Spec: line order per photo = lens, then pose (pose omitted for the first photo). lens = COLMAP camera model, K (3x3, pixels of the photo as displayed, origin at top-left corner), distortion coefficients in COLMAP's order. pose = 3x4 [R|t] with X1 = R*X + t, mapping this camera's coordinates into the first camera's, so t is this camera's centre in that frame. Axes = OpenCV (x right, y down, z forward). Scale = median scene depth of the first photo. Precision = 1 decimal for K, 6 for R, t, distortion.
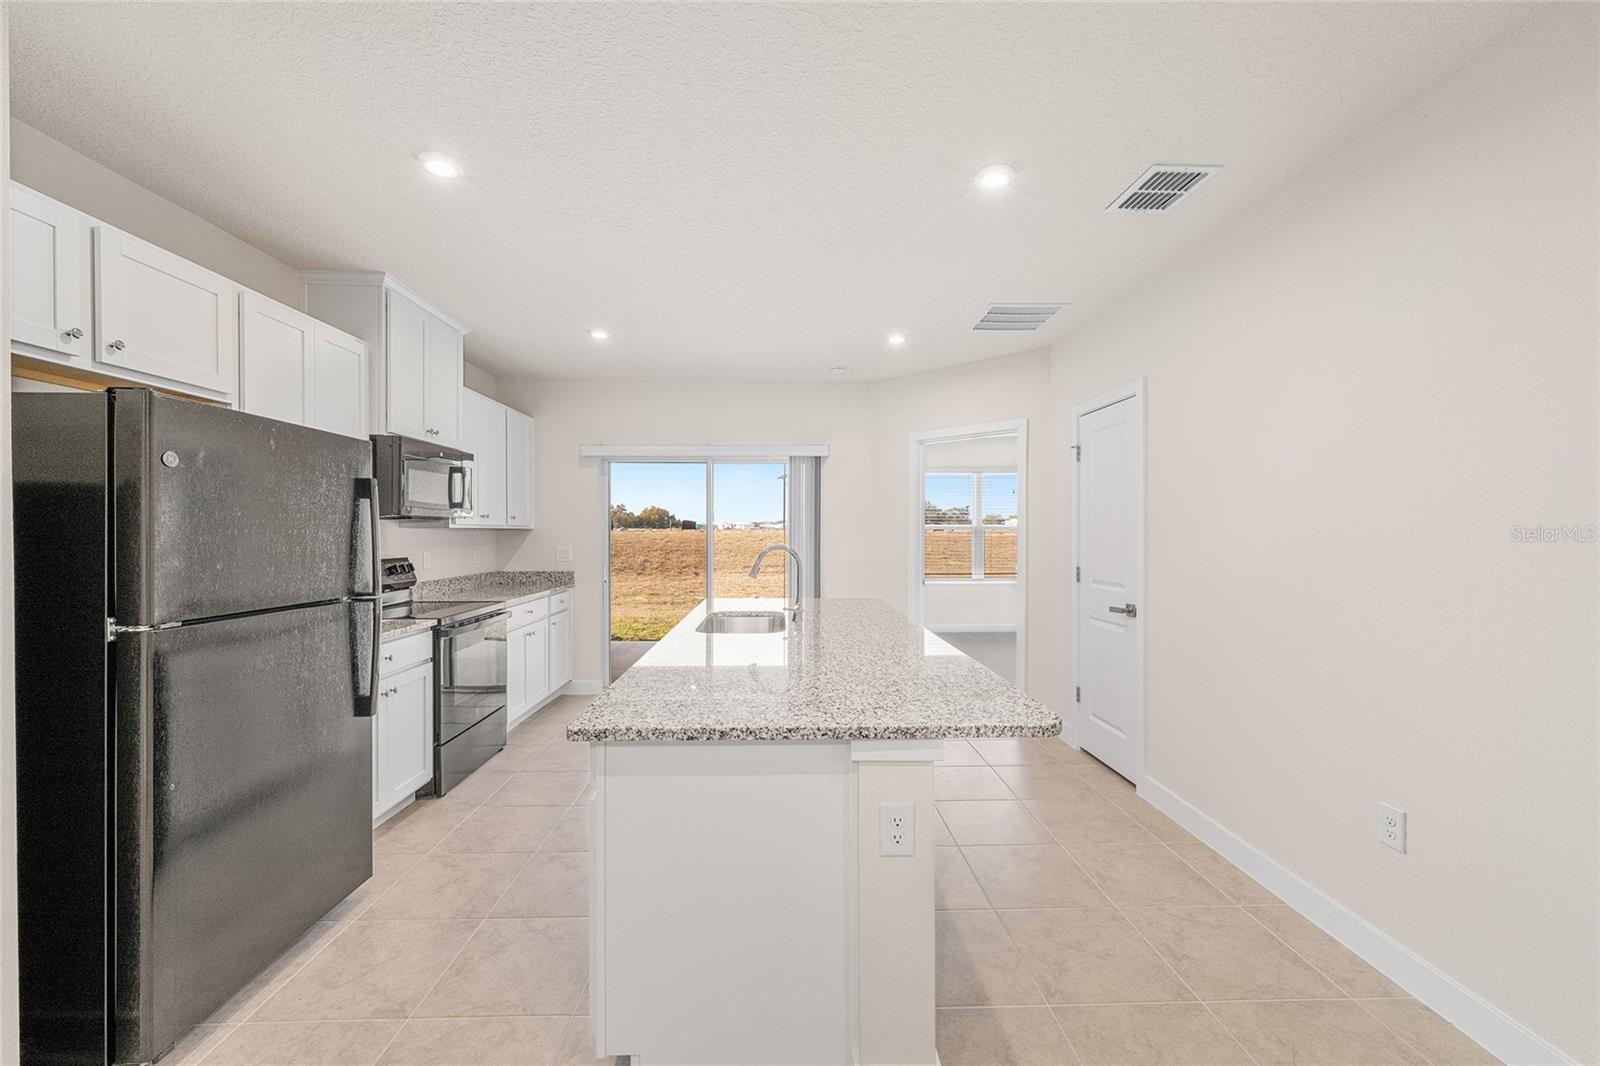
lens RADIAL K [[619.8, 0, 797.2], [0, 619.8, 537.9], [0, 0, 1]] dist [0.001529, 0.000097]
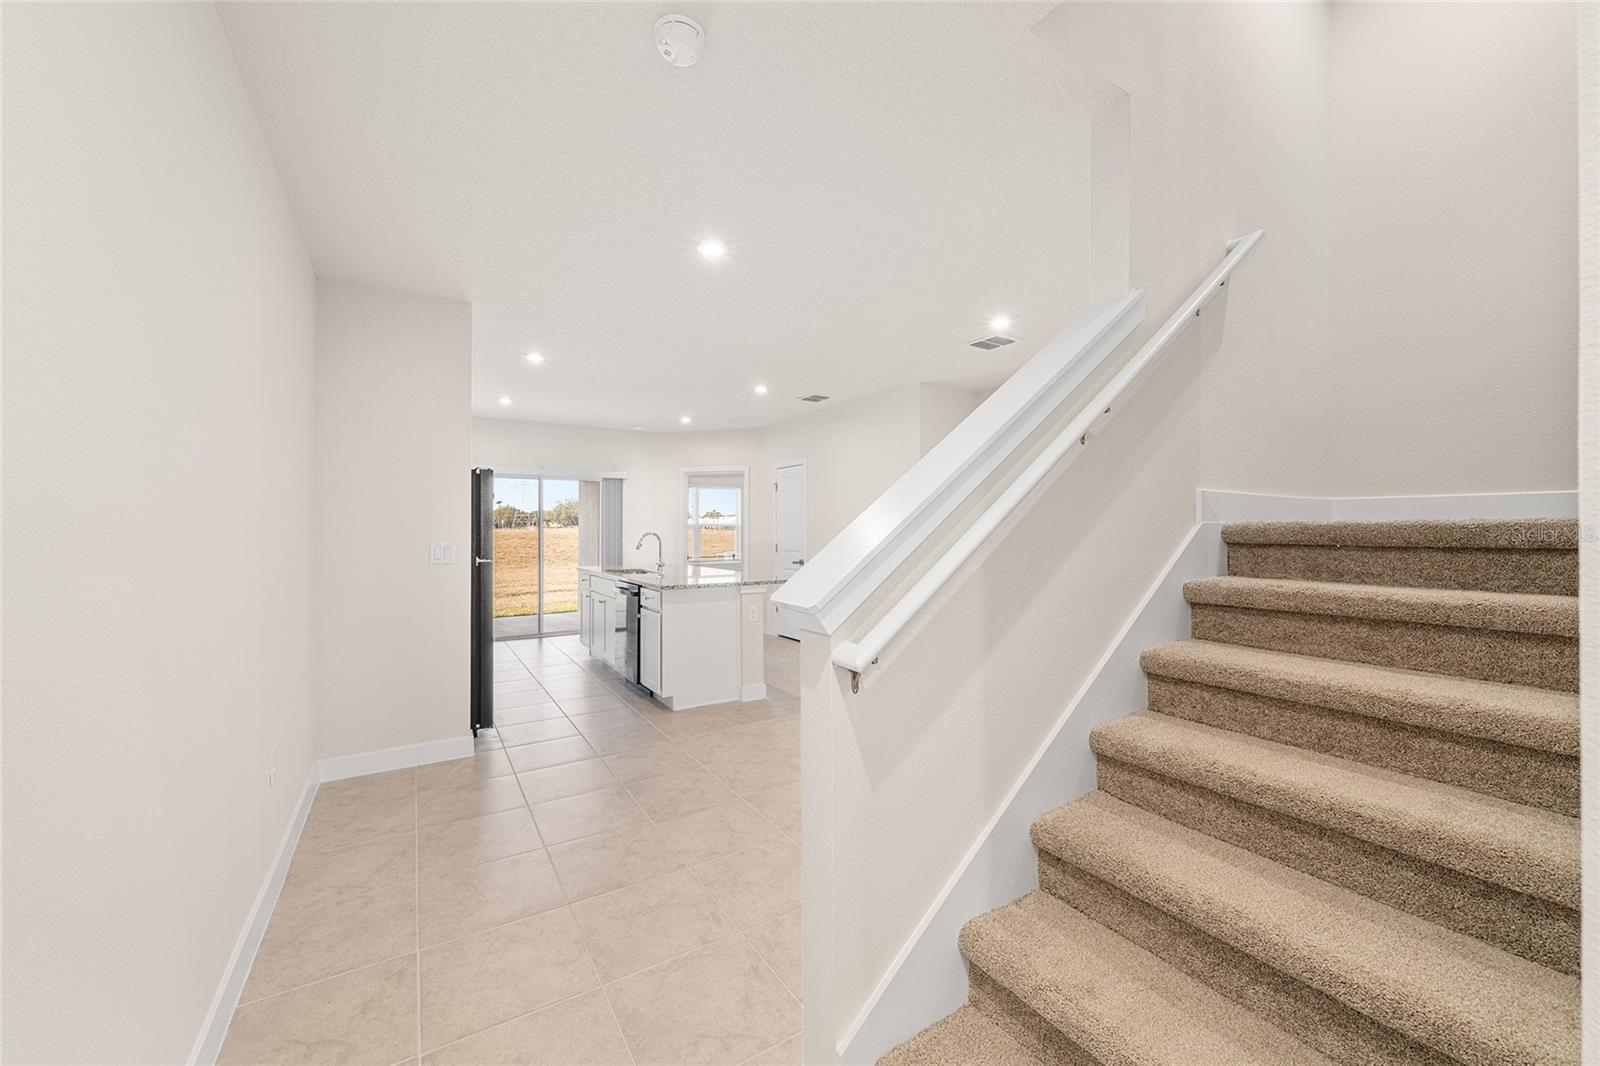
lens RADIAL K [[611.5, 0, 800.0], [0, 611.5, 533.0], [0, 0, 1]] dist [0.006422, 0.000183]
pose [[0.860760, -0.004006, 0.508995, -0.410960], [0.006537, 0.999974, -0.003185, 0.015538], [-0.508968, 0.006068, 0.860764, -0.622574]]
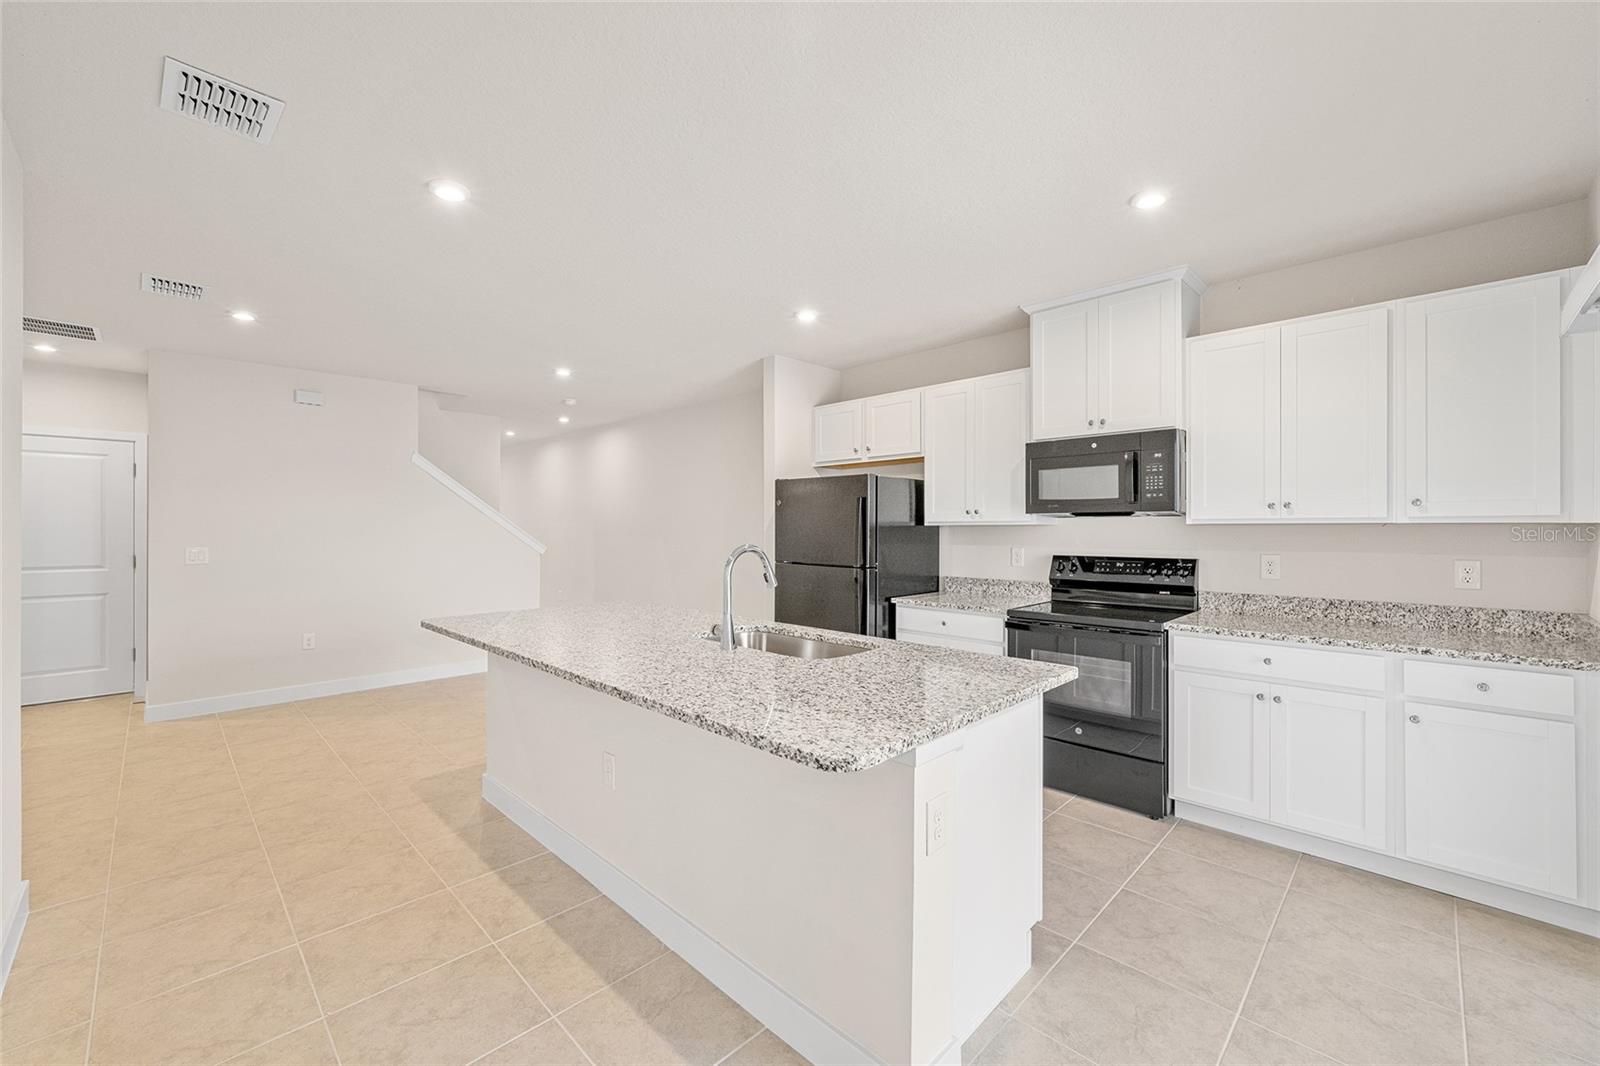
lens RADIAL K [[635.4, 0, 802.1], [0, 635.4, 528.0], [0, 0, 1]] dist [0.000044, 0.000041]
pose [[-0.719501, 0.000465, -0.694491, 0.310599], [-0.006827, 0.999947, 0.007742, -0.012043], [0.694458, 0.010311, -0.719459, 1.072483]]
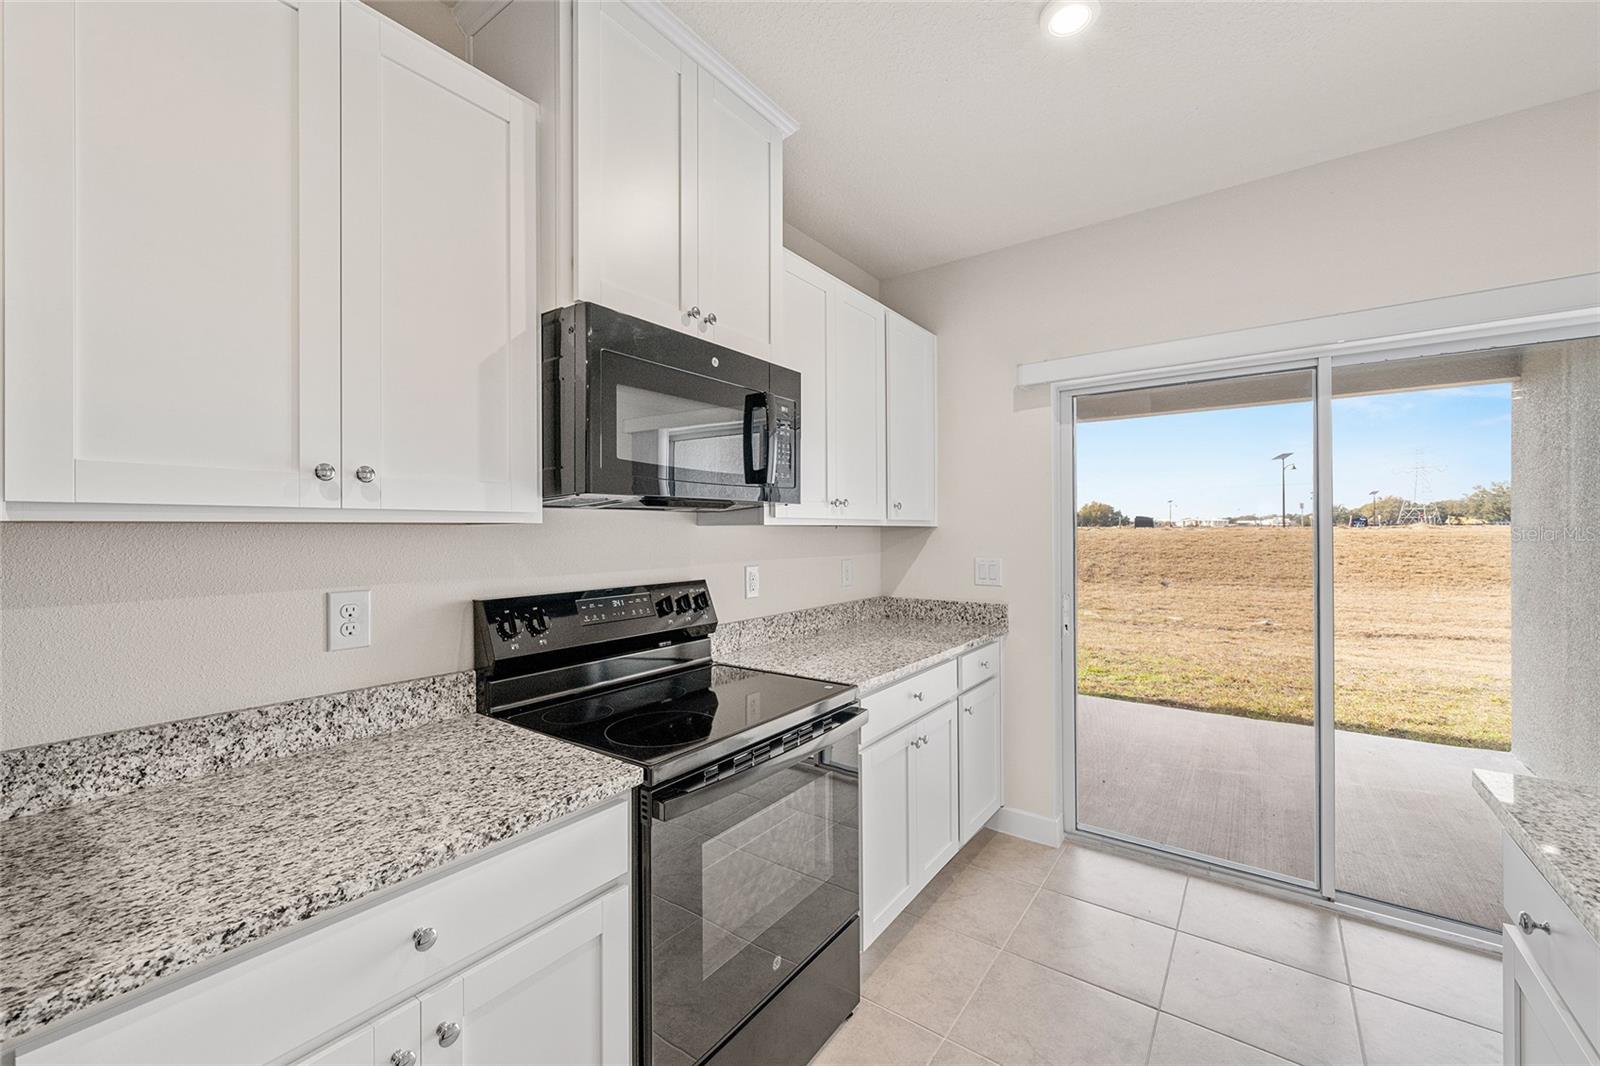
lens RADIAL K [[635.4, 0, 802.1], [0, 635.4, 528.0], [0, 0, 1]] dist [0.000044, 0.000041]
pose [[0.790502, -0.007921, -0.612409, -0.186687], [-0.000618, 0.999906, -0.013729, -0.005374], [0.612459, 0.011231, 0.790422, 0.522423]]
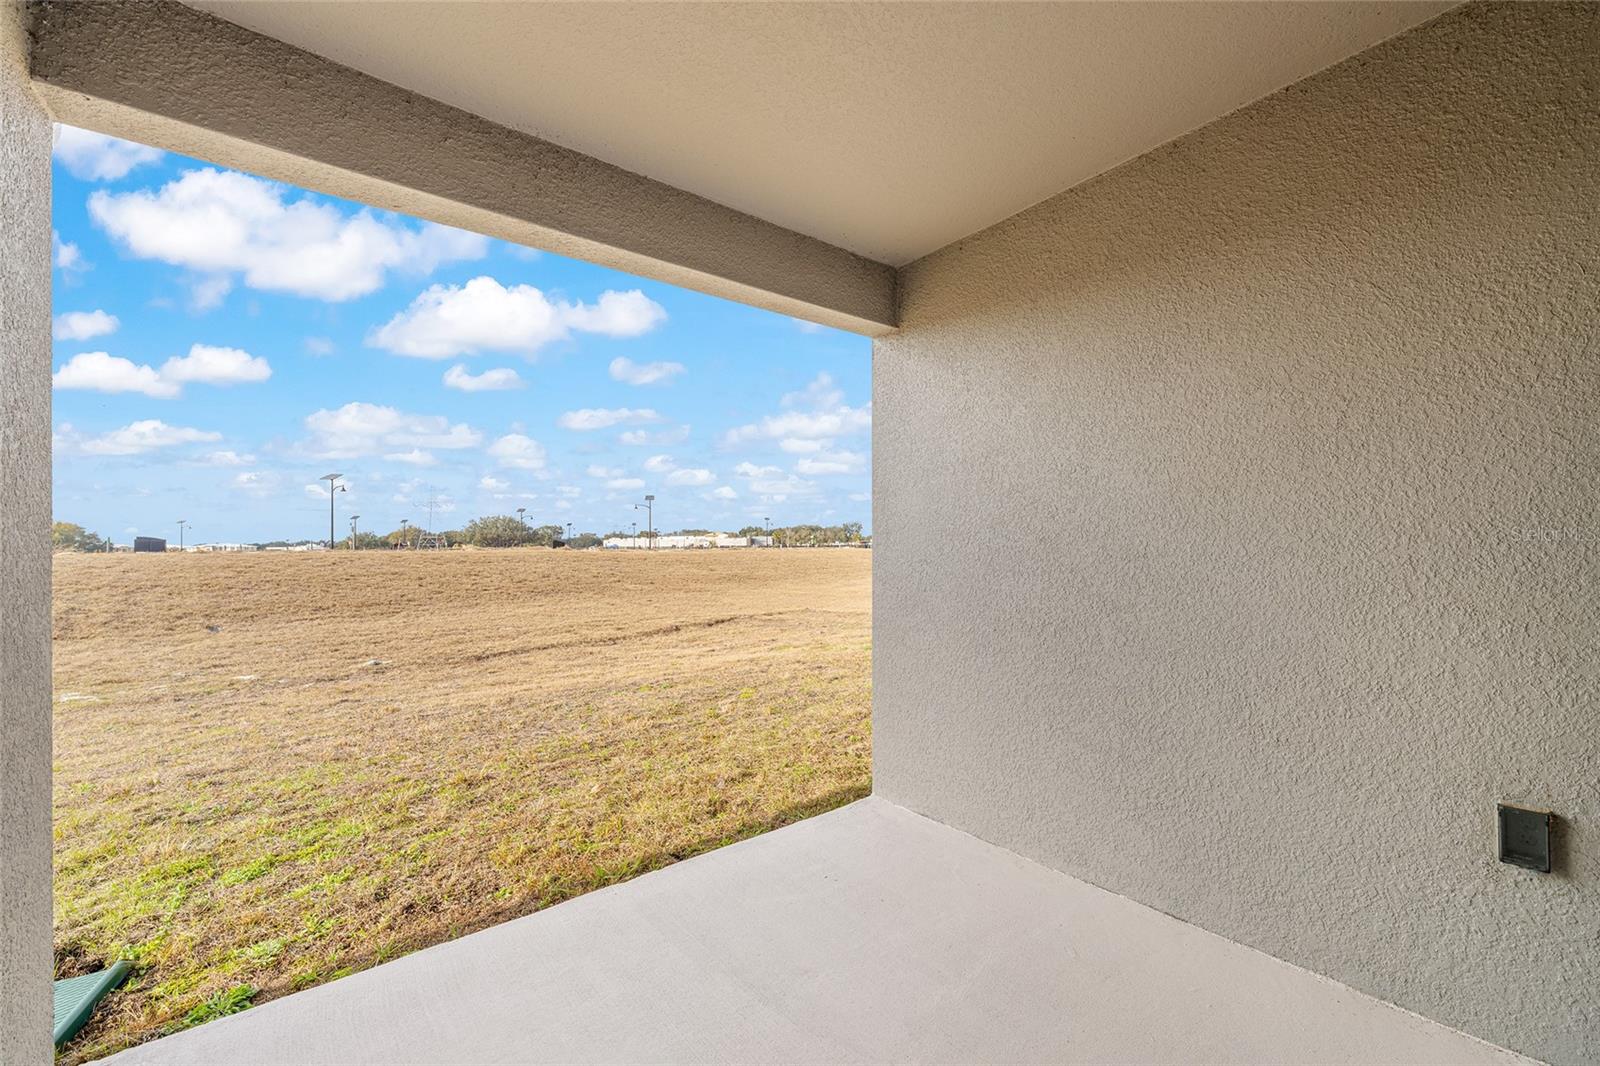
lens RADIAL K [[649.7, 0, 803.3], [0, 649.7, 544.6], [0, 0, 1]] dist [-0.001076, -0.000133]
pose [[0.805321, -0.008678, 0.592776, -0.460005], [0.021143, 0.999677, -0.014090, 0.023501], [-0.592462, 0.023880, 0.805244, 1.328661]]
